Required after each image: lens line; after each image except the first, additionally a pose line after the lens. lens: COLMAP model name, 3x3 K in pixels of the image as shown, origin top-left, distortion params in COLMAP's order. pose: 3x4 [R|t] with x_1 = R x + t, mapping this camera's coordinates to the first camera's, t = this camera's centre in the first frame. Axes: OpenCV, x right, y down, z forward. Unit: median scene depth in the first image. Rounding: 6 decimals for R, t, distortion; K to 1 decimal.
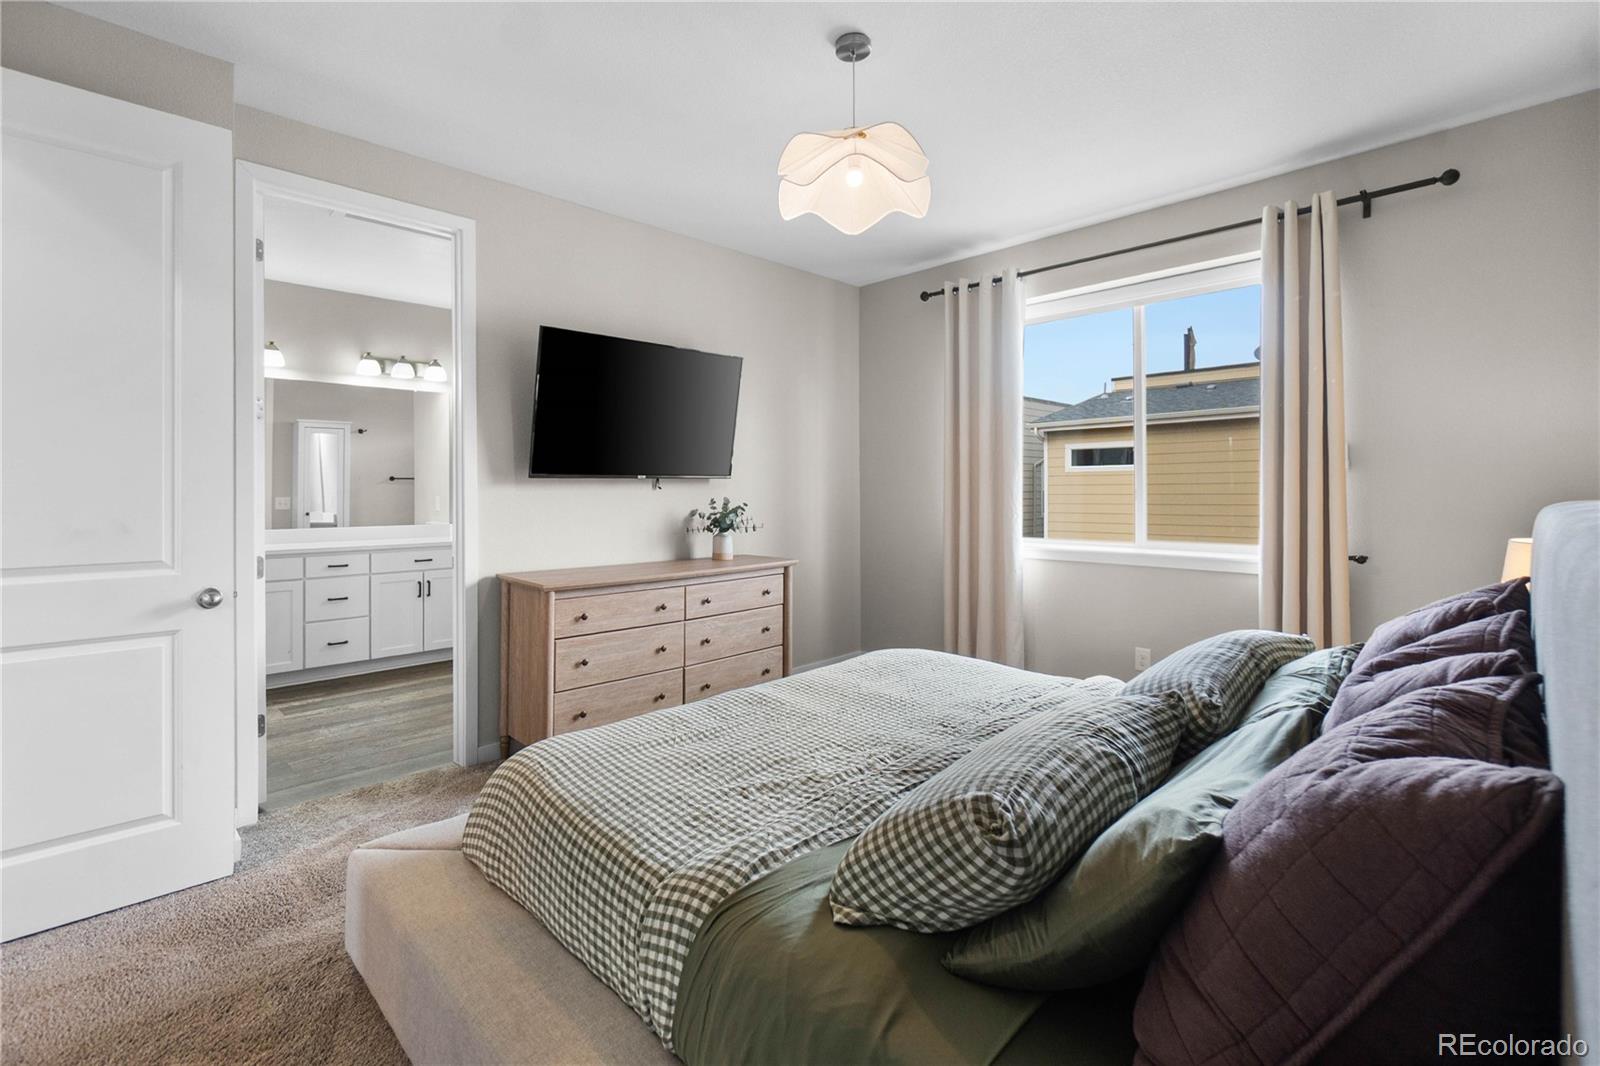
lens RADIAL K [[706.0, 0, 756.7], [0, 706.0, 487.2], [0, 0, 1]] dist [-0.006606, 0.001746]
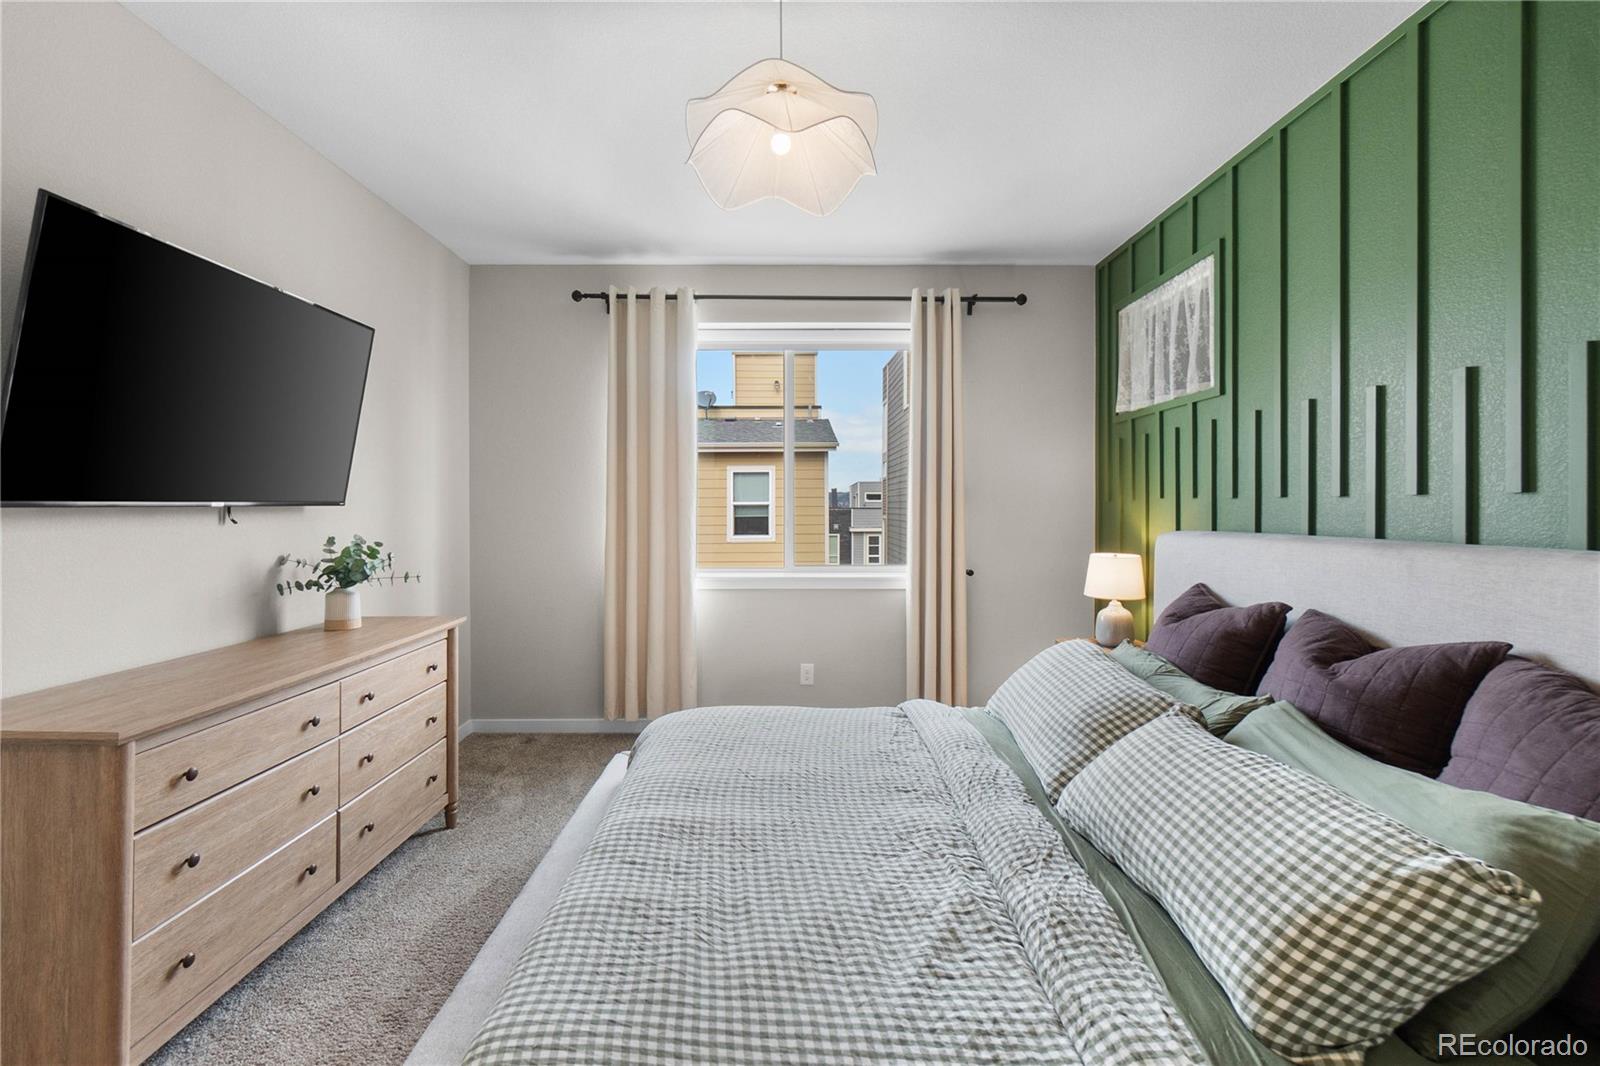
lens RADIAL K [[706.0, 0, 795.3], [0, 706.0, 511.1], [0, 0, 1]] dist [-0.006606, 0.001746]
pose [[0.682018, 0.001444, 0.731334, -0.268830], [-0.004398, 0.999988, 0.002126, -0.011663], [-0.731322, -0.004666, 0.682016, 0.267925]]
